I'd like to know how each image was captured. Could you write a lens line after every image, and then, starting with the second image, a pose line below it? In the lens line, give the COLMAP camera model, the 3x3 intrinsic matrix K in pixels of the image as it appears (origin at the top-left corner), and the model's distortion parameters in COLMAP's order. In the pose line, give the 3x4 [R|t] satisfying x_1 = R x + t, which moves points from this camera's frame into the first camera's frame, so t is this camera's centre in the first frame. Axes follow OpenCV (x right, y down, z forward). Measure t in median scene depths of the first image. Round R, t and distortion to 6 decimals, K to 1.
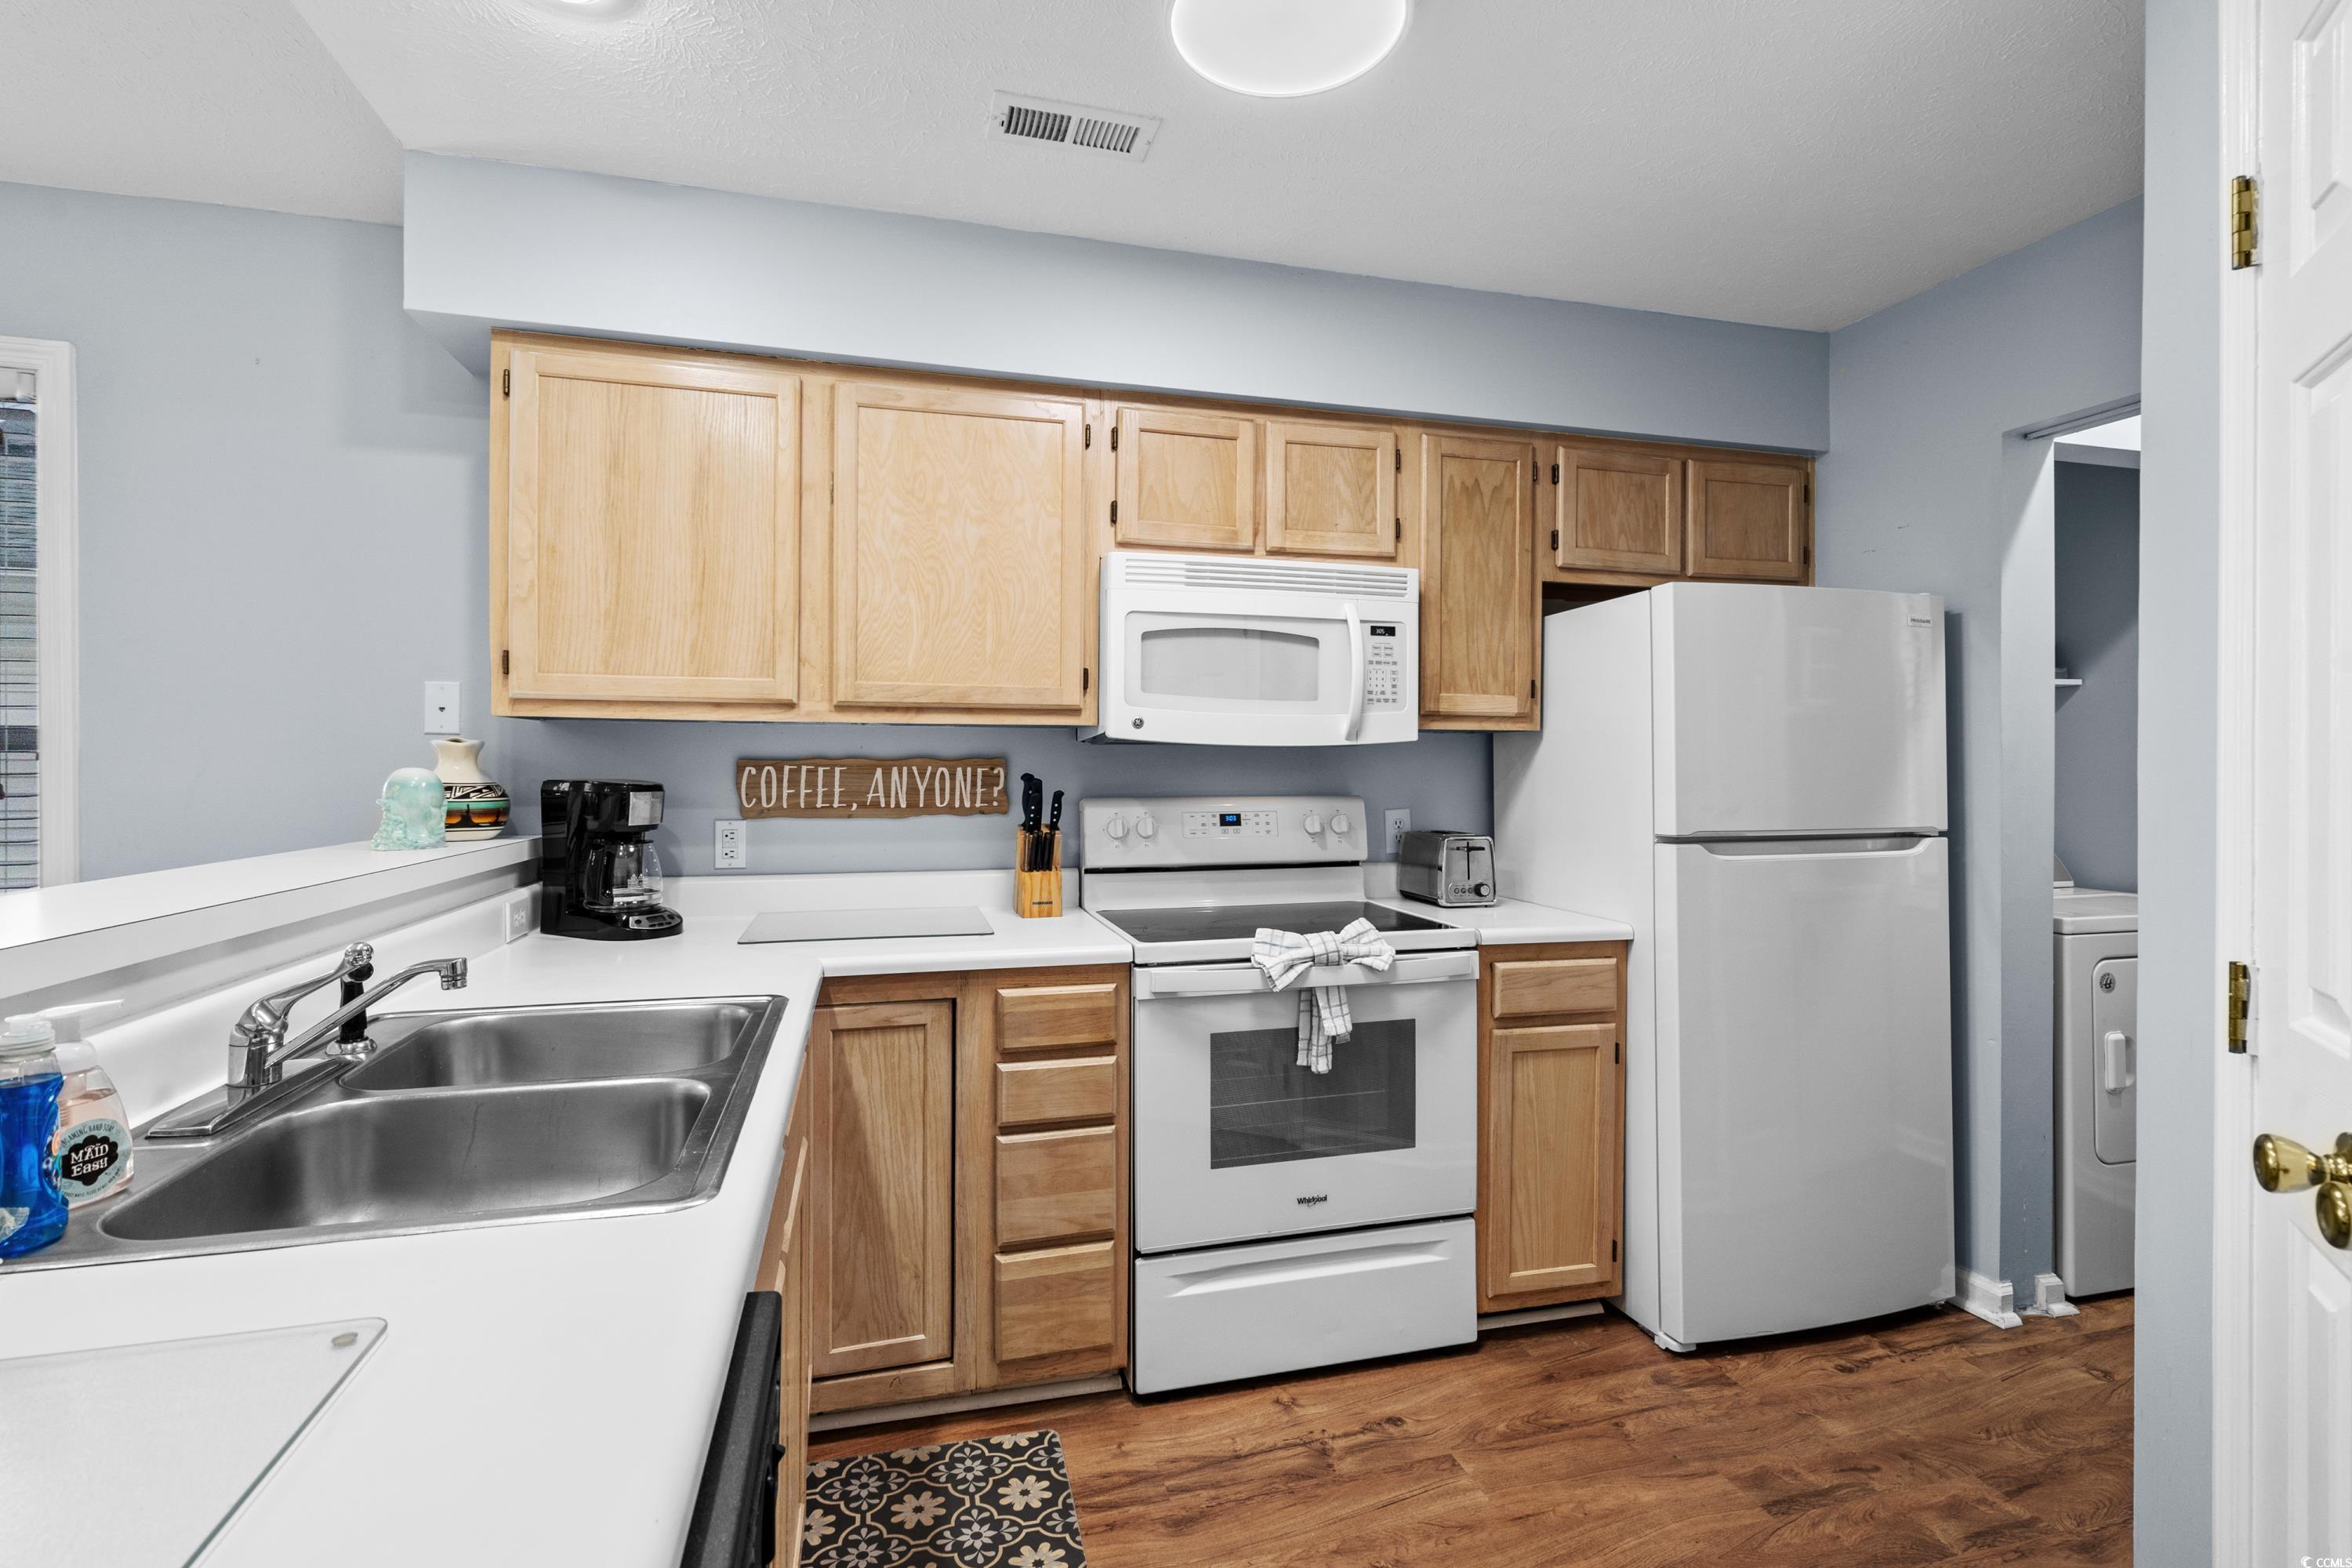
lens RADIAL K [[1084.8, 0, 1176.0], [0, 1084.8, 784.0], [0, 0, 1]] dist [-0.000030, -0.000053]
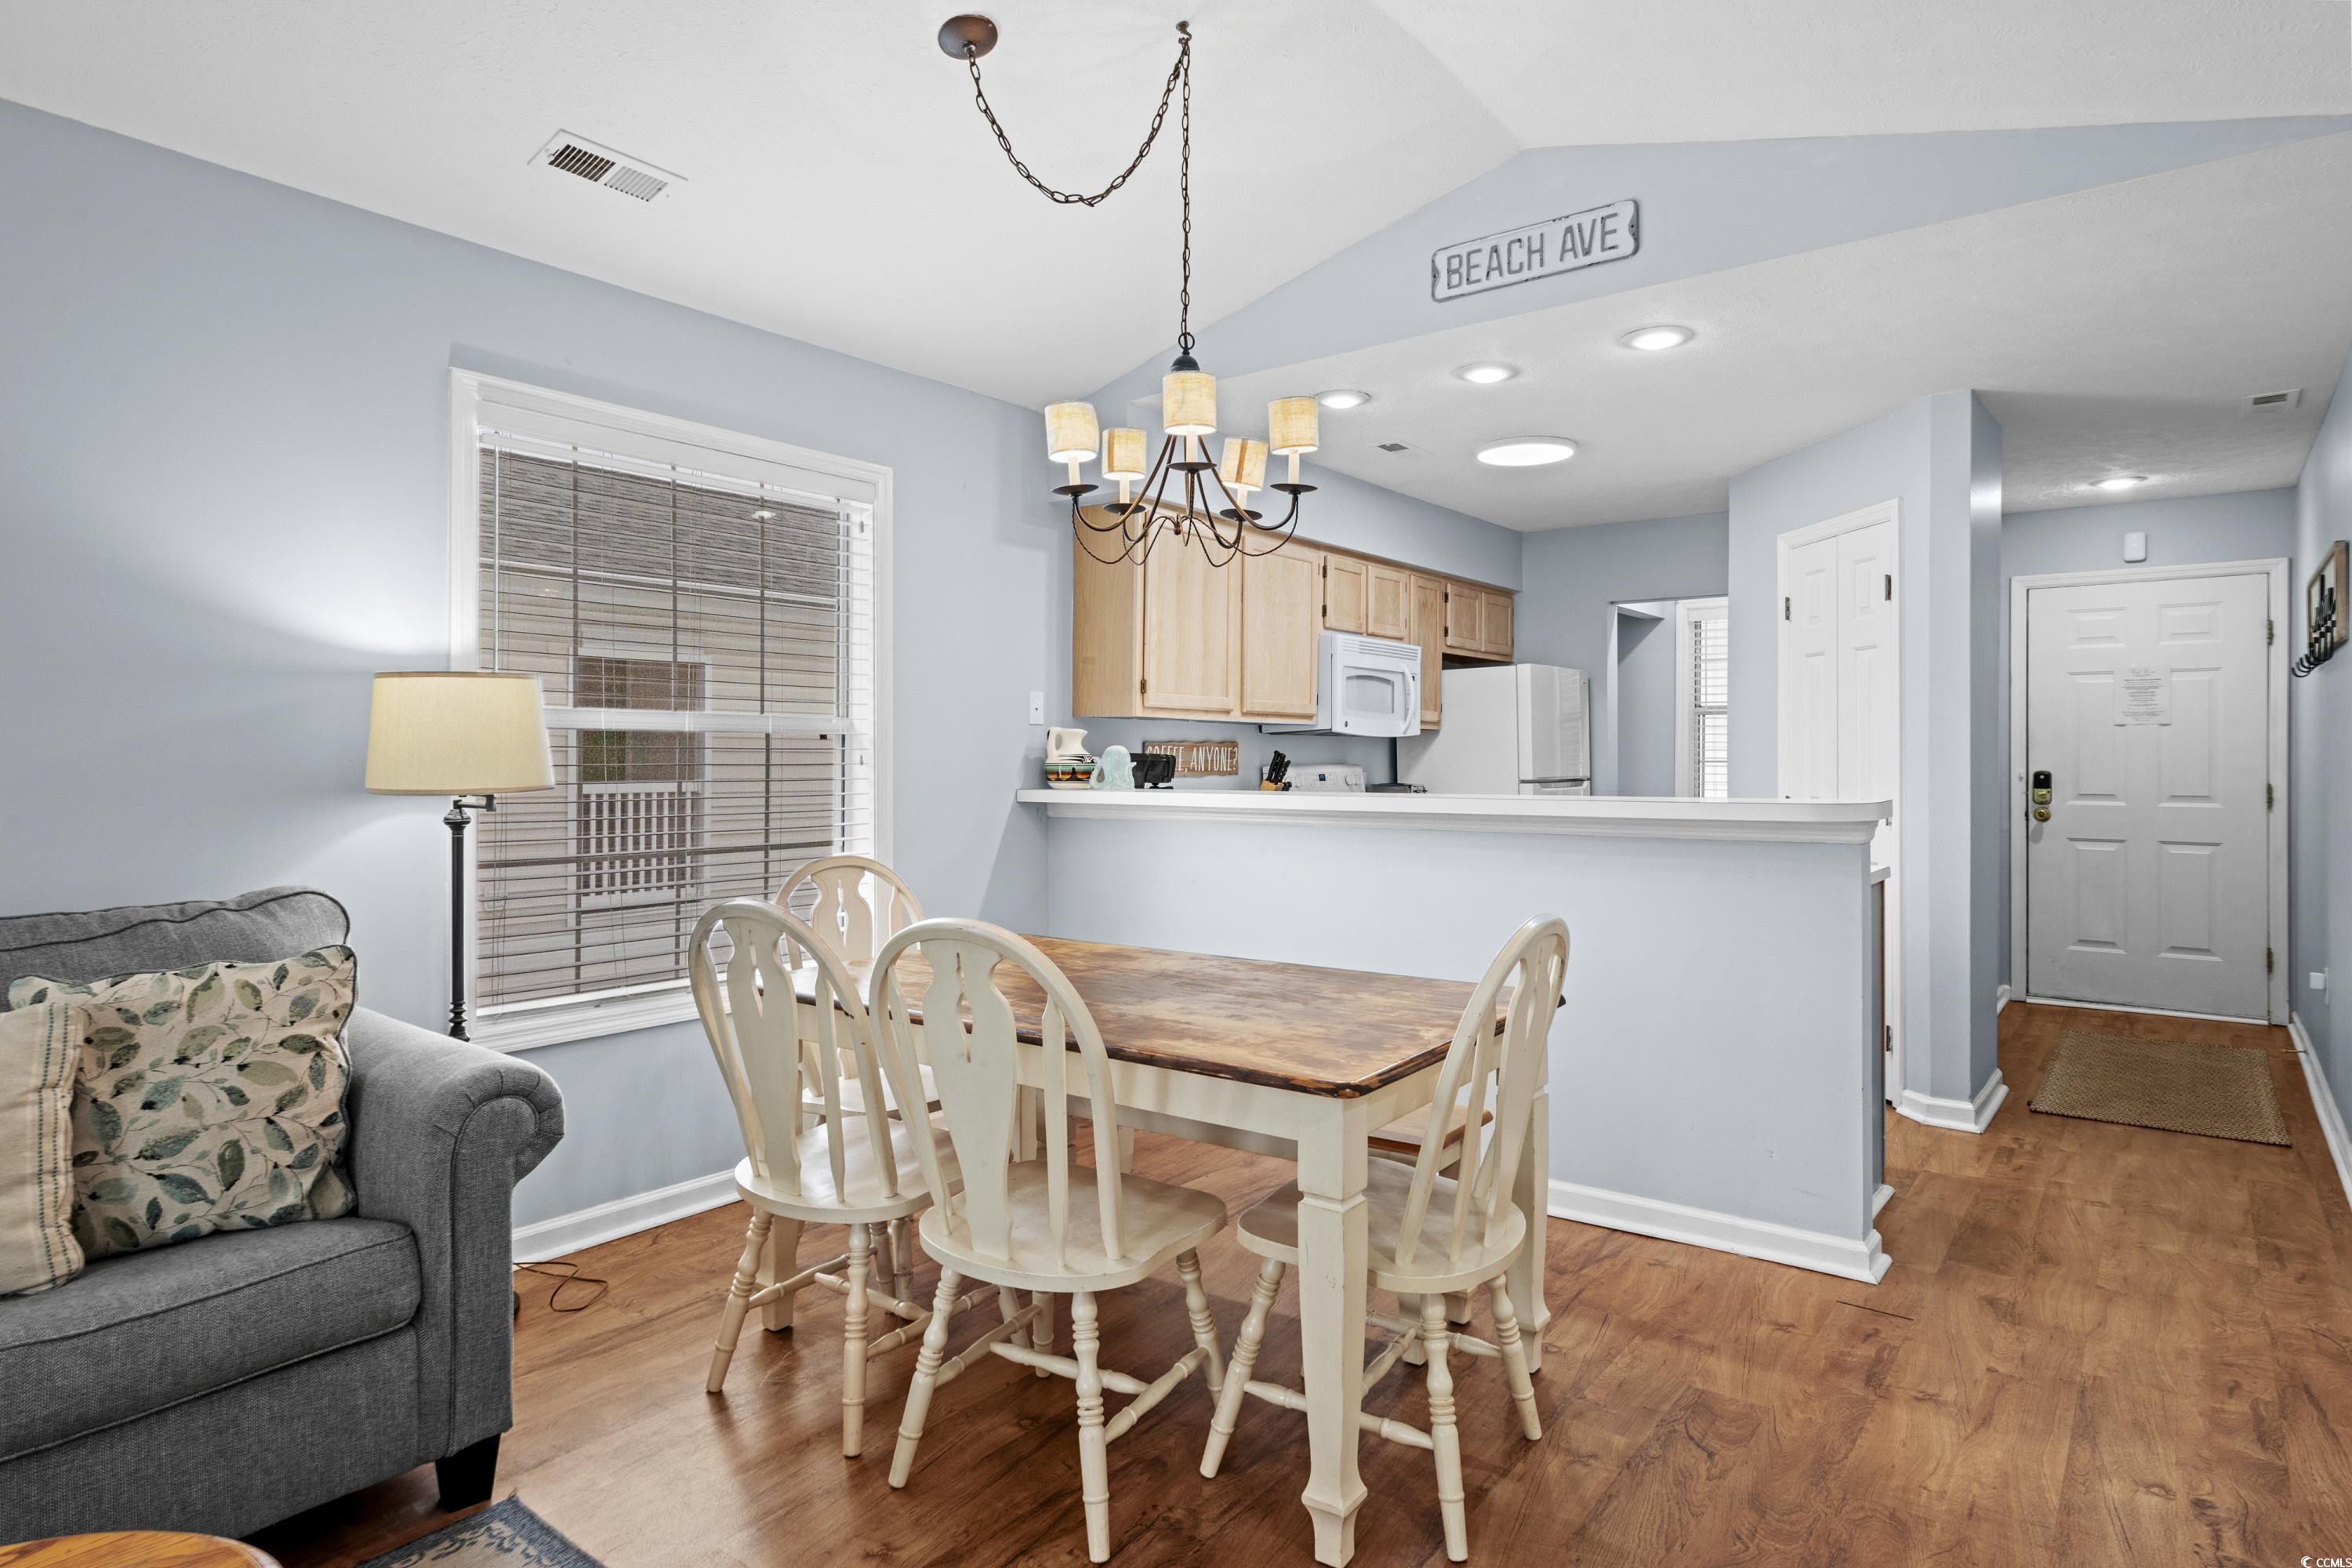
lens RADIAL K [[1328.4, 0, 1176.0], [0, 1328.4, 784.0], [0, 0, 1]] dist [-0.000741, -0.000024]
pose [[0.795698, -0.011463, 0.605585, -1.528193], [0.007737, 0.999932, 0.008761, 0.023414], [-0.605644, -0.002286, 0.795732, -0.614453]]
